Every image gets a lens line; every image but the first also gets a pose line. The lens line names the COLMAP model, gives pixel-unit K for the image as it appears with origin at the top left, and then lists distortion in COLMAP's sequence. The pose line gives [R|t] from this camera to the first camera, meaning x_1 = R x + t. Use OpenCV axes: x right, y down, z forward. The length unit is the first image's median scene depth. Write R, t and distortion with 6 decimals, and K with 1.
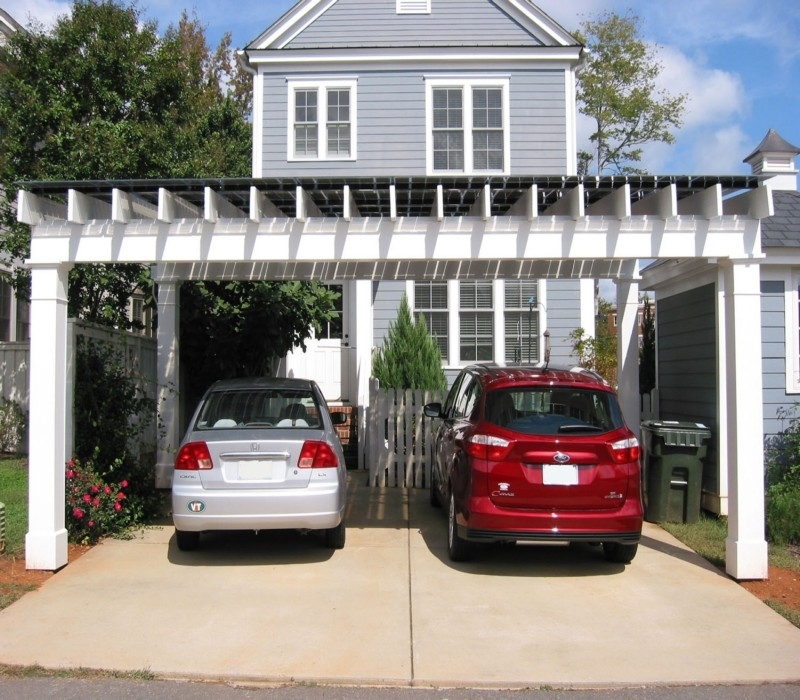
lens RADIAL K [[924.6, 0, 400.0], [0, 924.6, 350.0], [0, 0, 1]] dist [-0.131419, 0.022028]
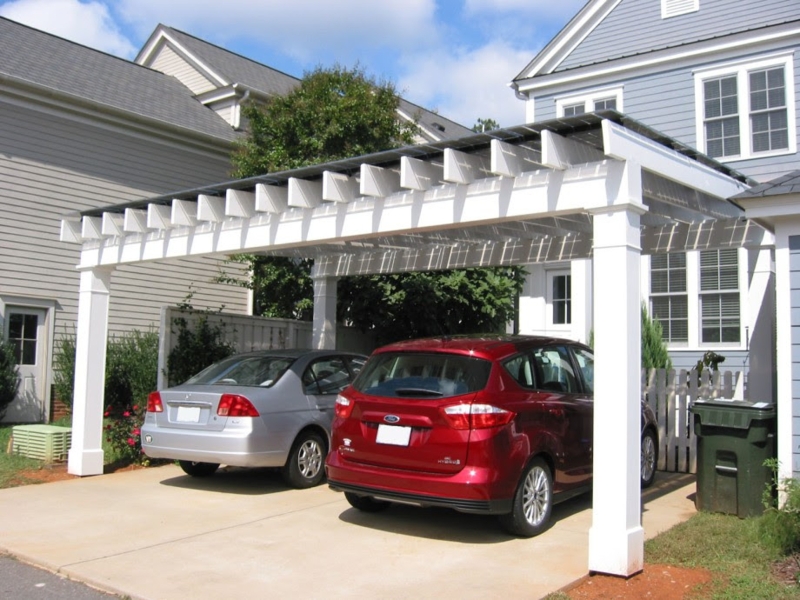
lens RADIAL K [[785.7, 0, 400.0], [0, 785.7, 300.0], [0, 0, 1]] dist [-0.132130, 0.121183]
pose [[0.789464, -0.045738, -0.612090, 0.503363], [0.006893, 0.997818, -0.065670, 0.028530], [0.613758, 0.047625, 0.788056, 0.205798]]
